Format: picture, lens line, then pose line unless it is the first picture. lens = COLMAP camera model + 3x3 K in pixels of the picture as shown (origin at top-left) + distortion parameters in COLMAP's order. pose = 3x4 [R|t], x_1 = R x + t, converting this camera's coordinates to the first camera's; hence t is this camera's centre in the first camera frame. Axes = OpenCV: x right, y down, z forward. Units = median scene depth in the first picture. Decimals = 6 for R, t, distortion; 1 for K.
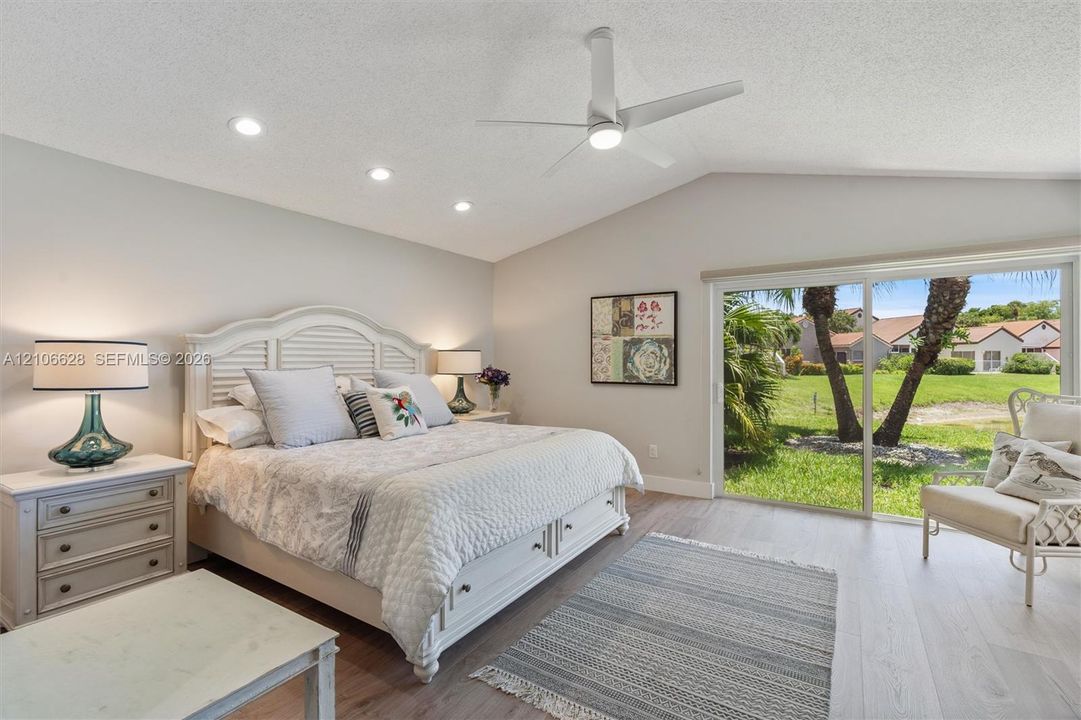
lens RADIAL K [[492.4, 0, 540.5], [0, 492.4, 361.4], [0, 0, 1]] dist [-0.001851, 0.001047]
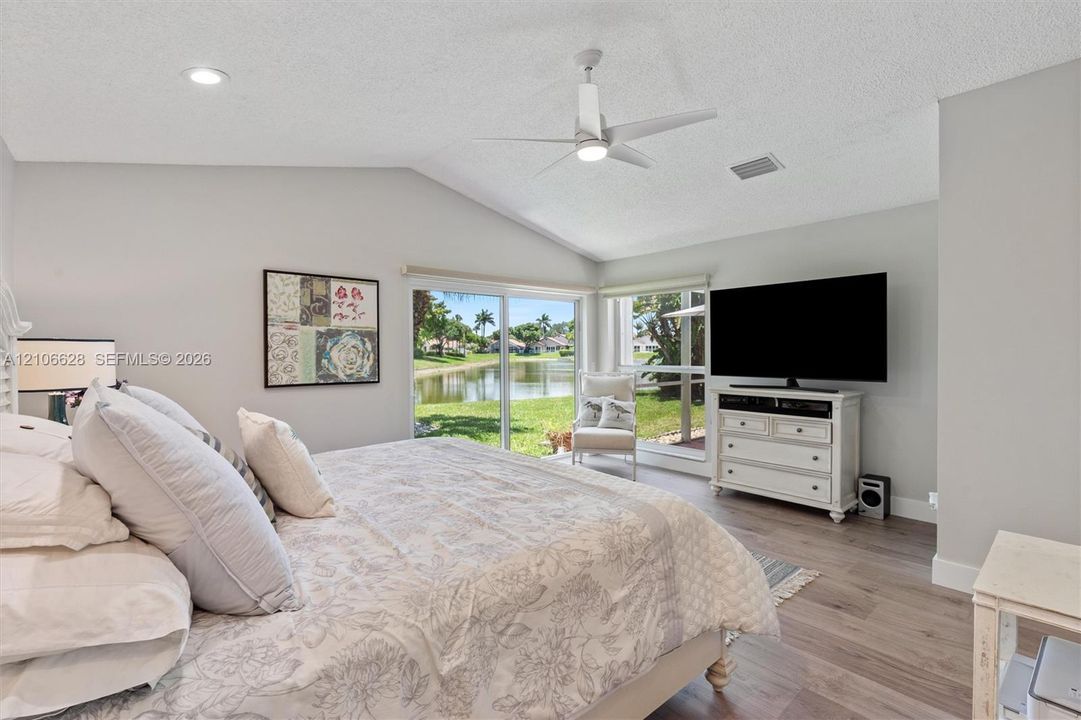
lens RADIAL K [[492.4, 0, 541.3], [0, 492.4, 356.4], [0, 0, 1]] dist [-0.001851, 0.001047]
pose [[0.276068, -0.013245, 0.961047, -0.512752], [0.006761, 0.999907, 0.011838, -0.008792], [-0.961114, 0.003230, 0.276132, 0.436455]]
